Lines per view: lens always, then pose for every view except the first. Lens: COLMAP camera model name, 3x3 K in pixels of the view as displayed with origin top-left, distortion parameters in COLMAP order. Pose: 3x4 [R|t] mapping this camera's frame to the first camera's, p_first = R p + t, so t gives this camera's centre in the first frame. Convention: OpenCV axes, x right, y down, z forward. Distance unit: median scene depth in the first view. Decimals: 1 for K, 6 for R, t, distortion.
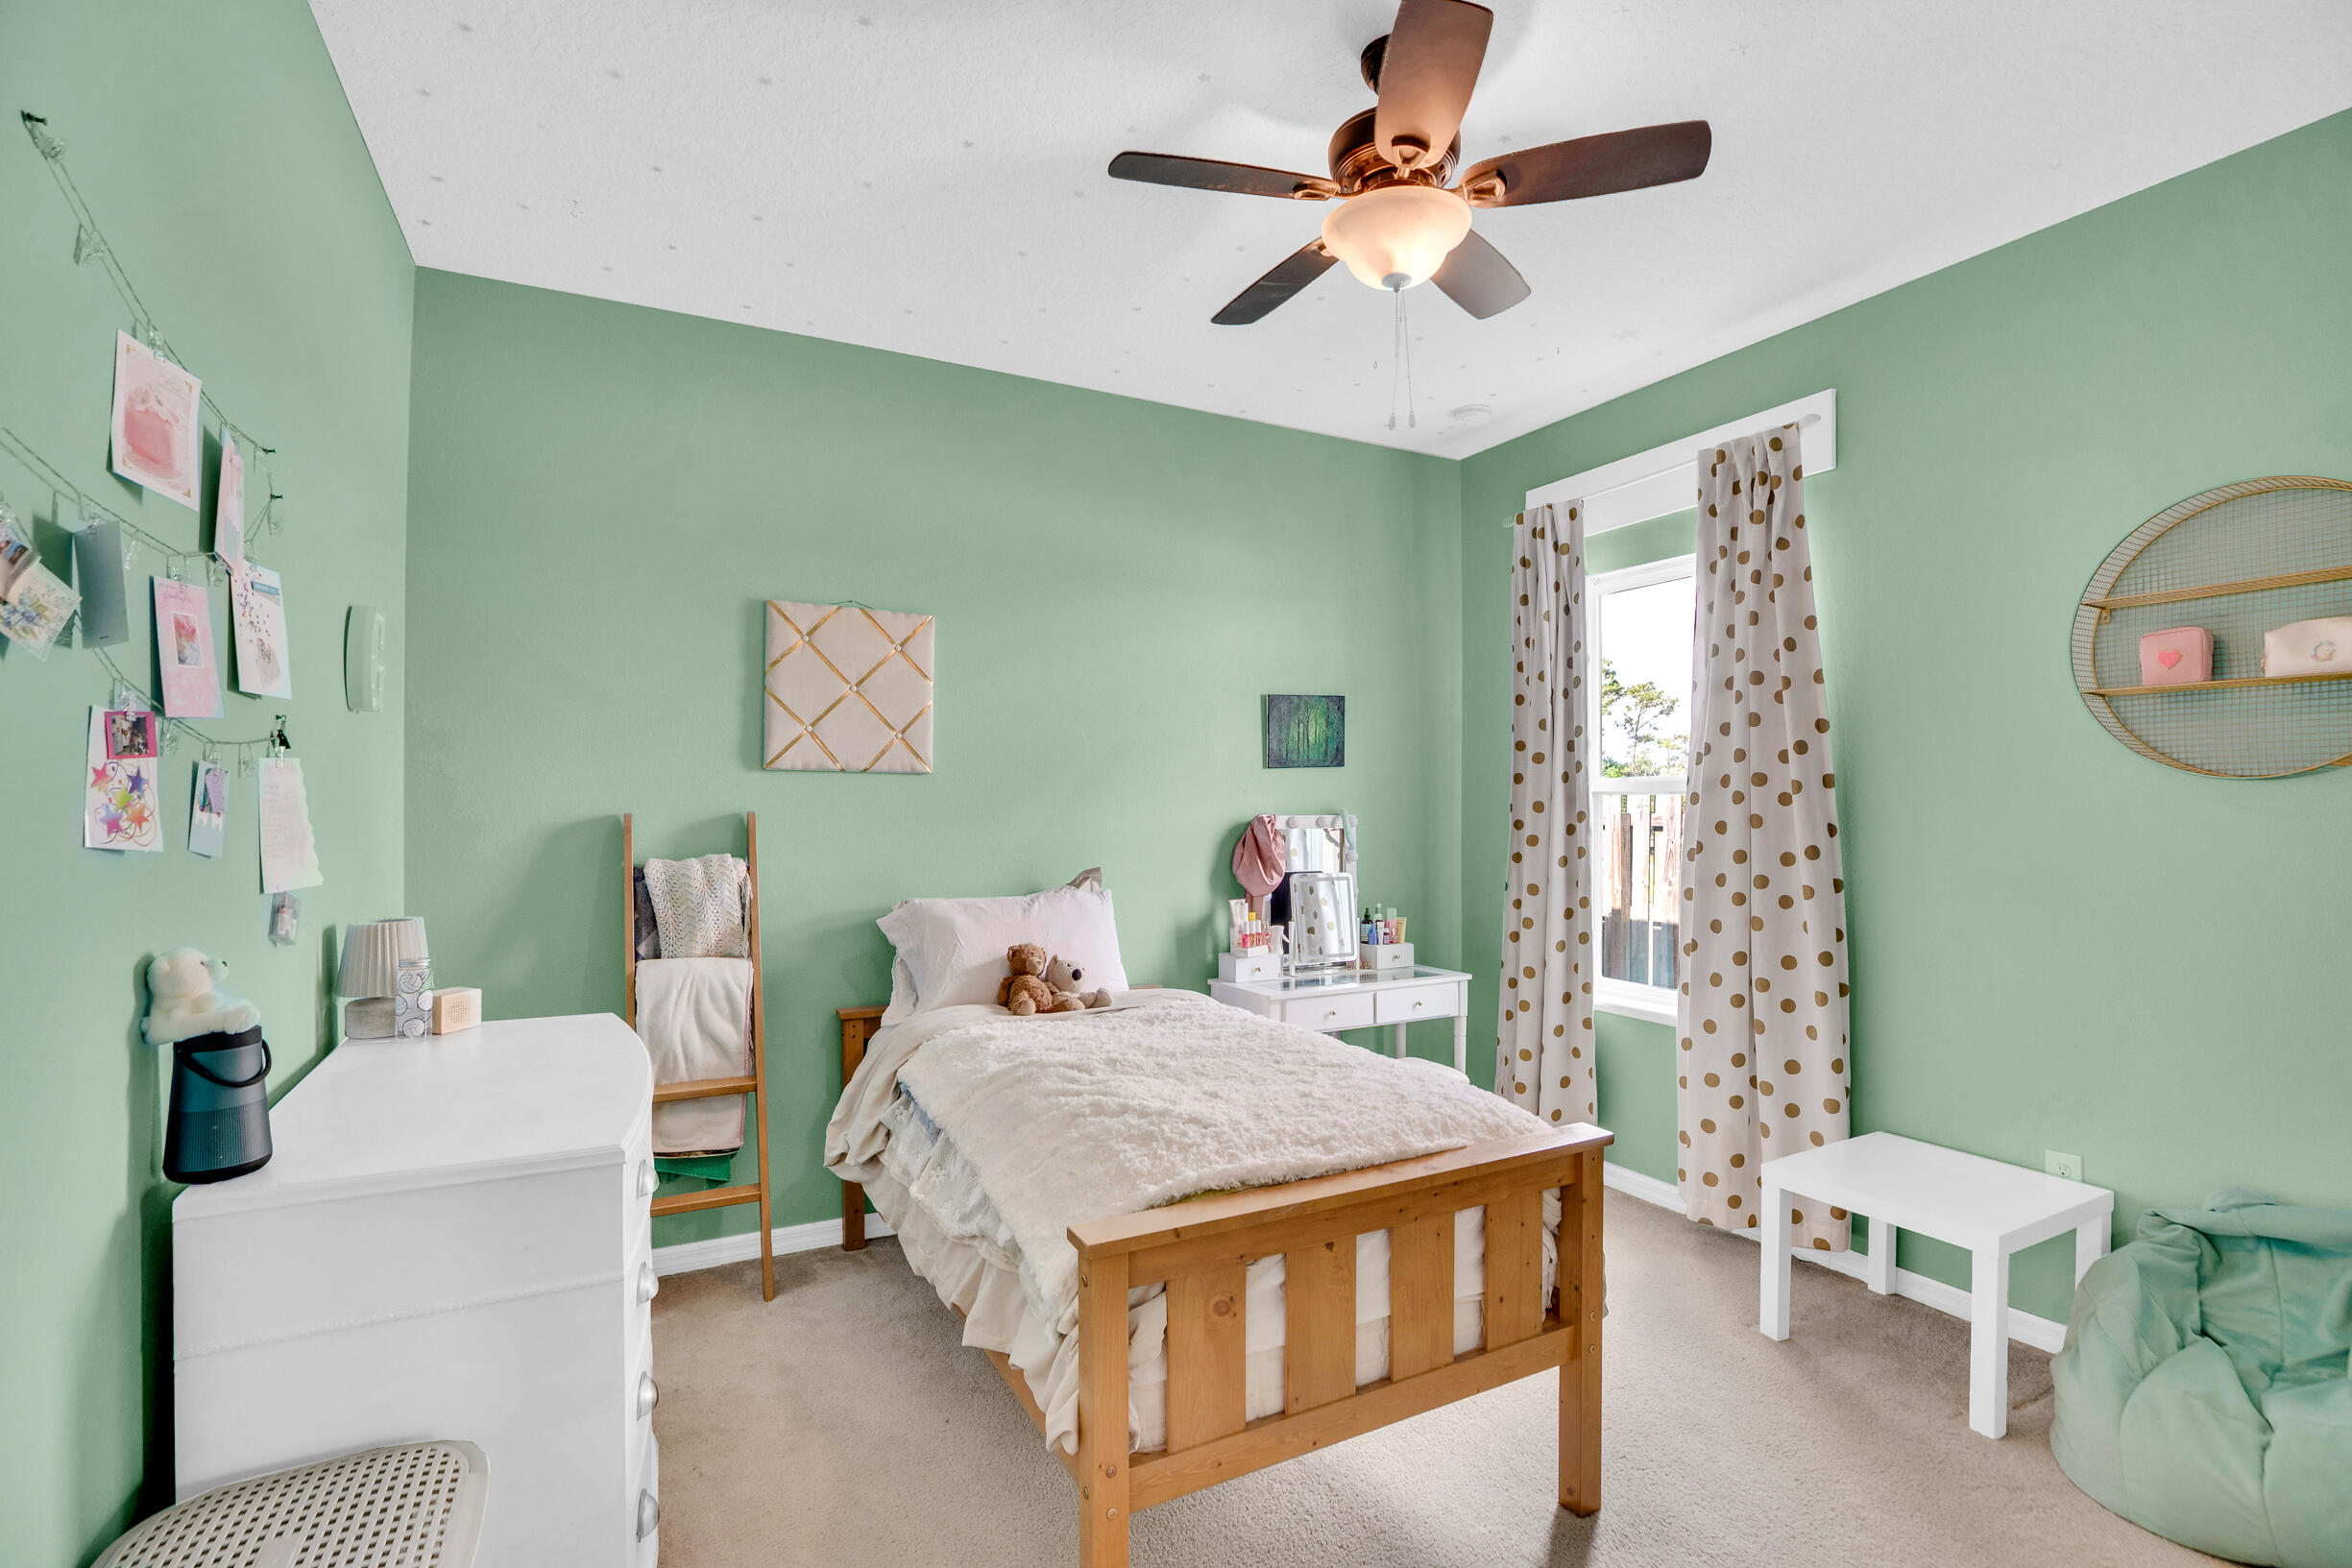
lens RADIAL K [[1081.4, 0, 1196.0], [0, 1081.4, 803.1], [0, 0, 1]] dist [-0.046100, 0.014131]
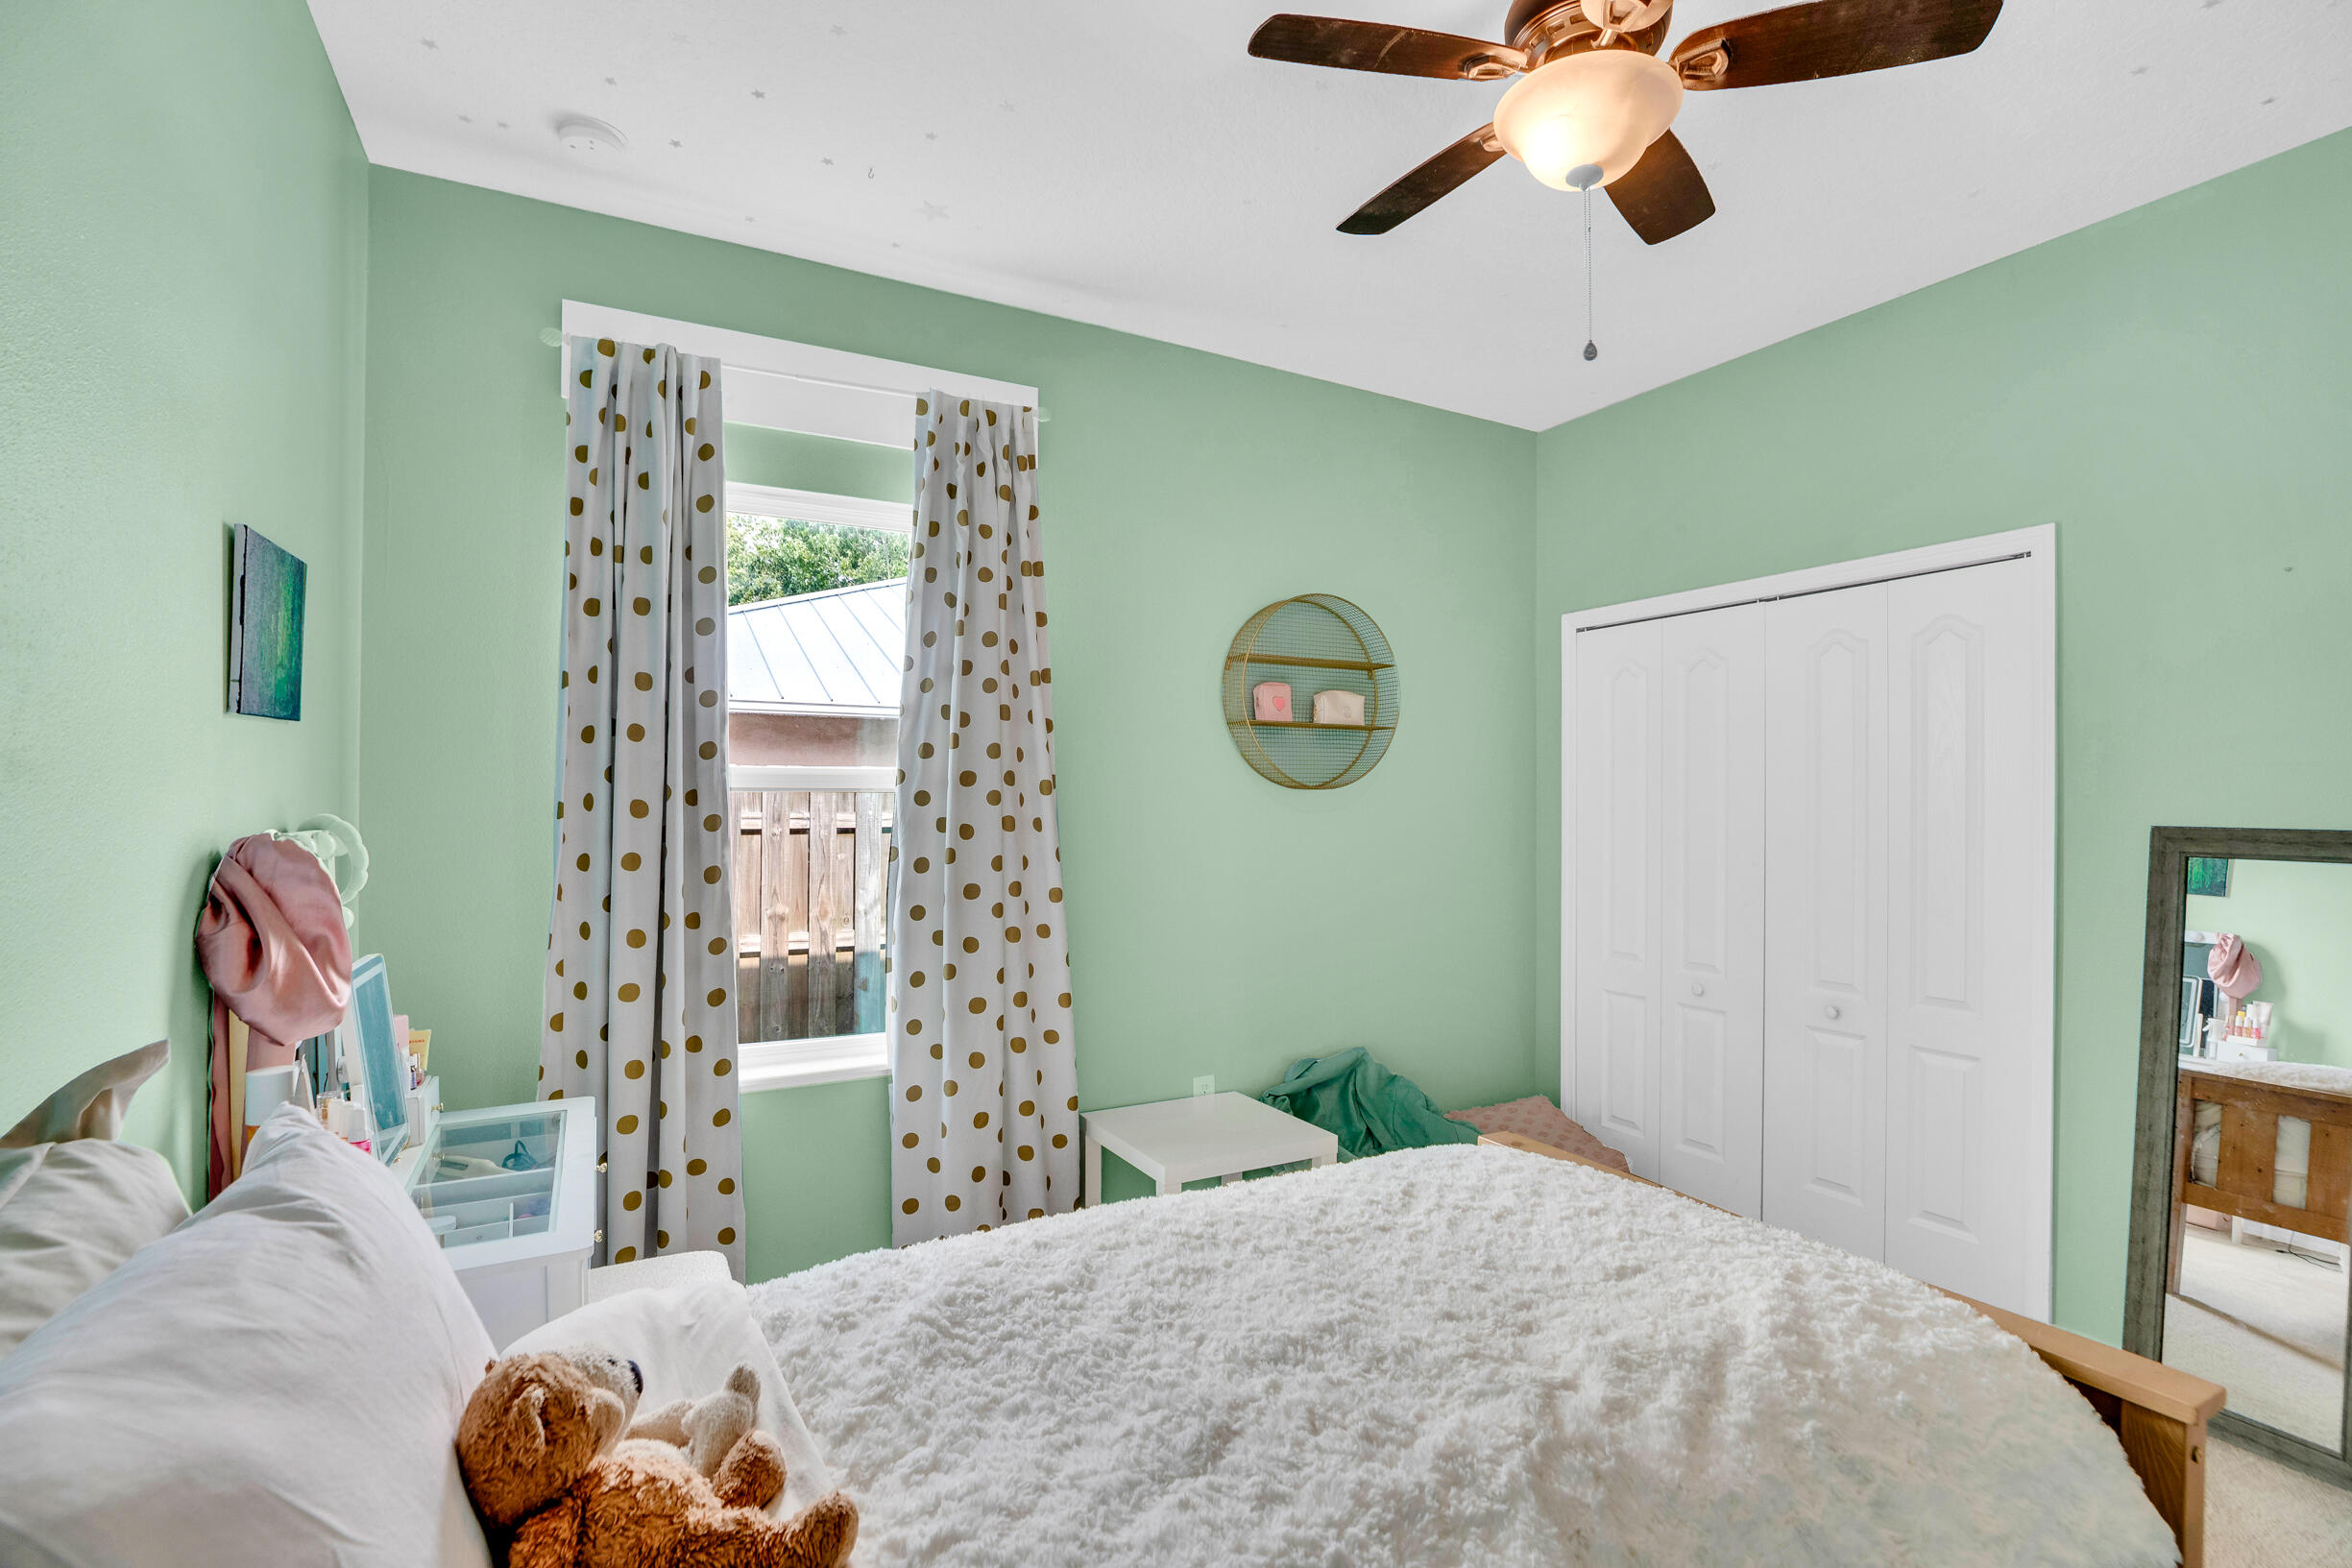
lens RADIAL K [[1081.4, 0, 1196.0], [0, 1081.4, 803.1], [0, 0, 1]] dist [-0.046100, 0.014131]
pose [[-0.016704, -0.001479, 0.999859, -0.397409], [-0.004018, 0.999991, 0.001412, -0.002641], [-0.999852, -0.003994, -0.016710, 0.830946]]
